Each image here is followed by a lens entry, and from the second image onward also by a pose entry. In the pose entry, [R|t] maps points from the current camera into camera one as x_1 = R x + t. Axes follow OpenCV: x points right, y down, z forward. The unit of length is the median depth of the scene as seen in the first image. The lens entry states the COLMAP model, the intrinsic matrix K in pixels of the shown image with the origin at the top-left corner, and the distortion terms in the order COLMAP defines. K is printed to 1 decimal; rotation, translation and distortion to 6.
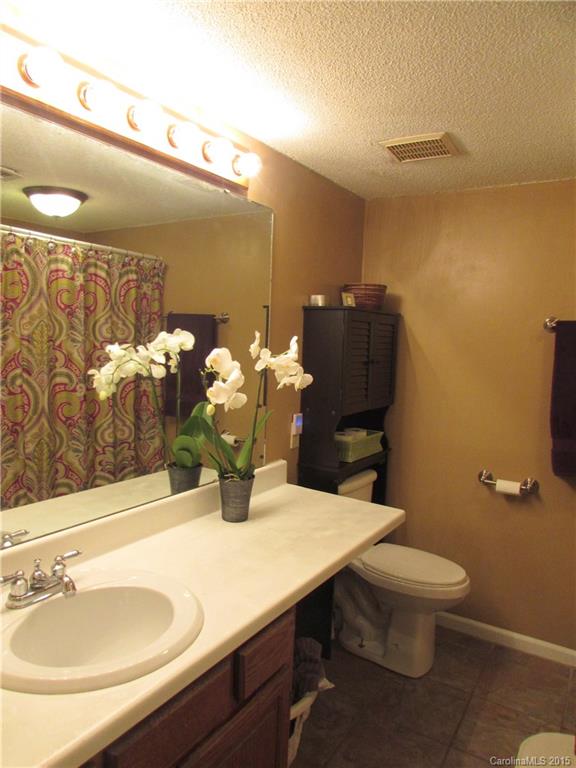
lens RADIAL K [[547.8, 0, 287.8], [0, 547.8, 384.0], [0, 0, 1]] dist [-0.000670, -0.000108]
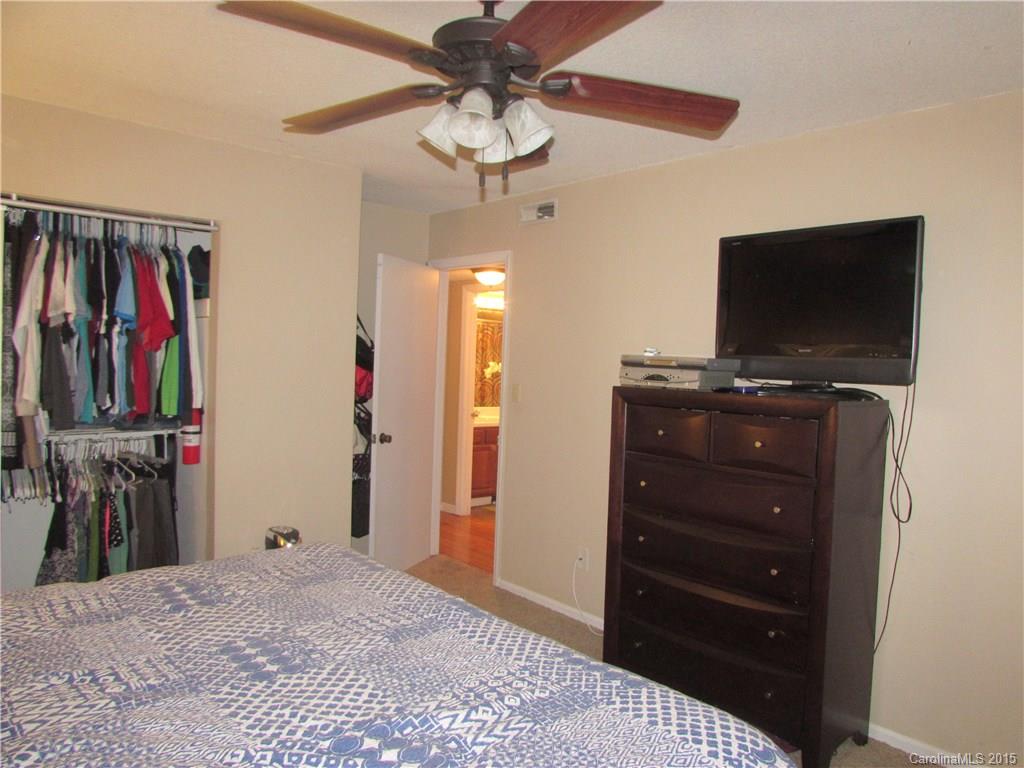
lens RADIAL K [[730.4, 0, 511.9], [0, 730.4, 385.4], [0, 0, 1]] dist [-0.000670, -0.000108]
pose [[0.953969, 0.006117, -0.299843, 0.657528], [-0.025036, 0.997926, -0.059298, 0.191105], [0.298858, 0.064075, 0.952144, -1.840695]]
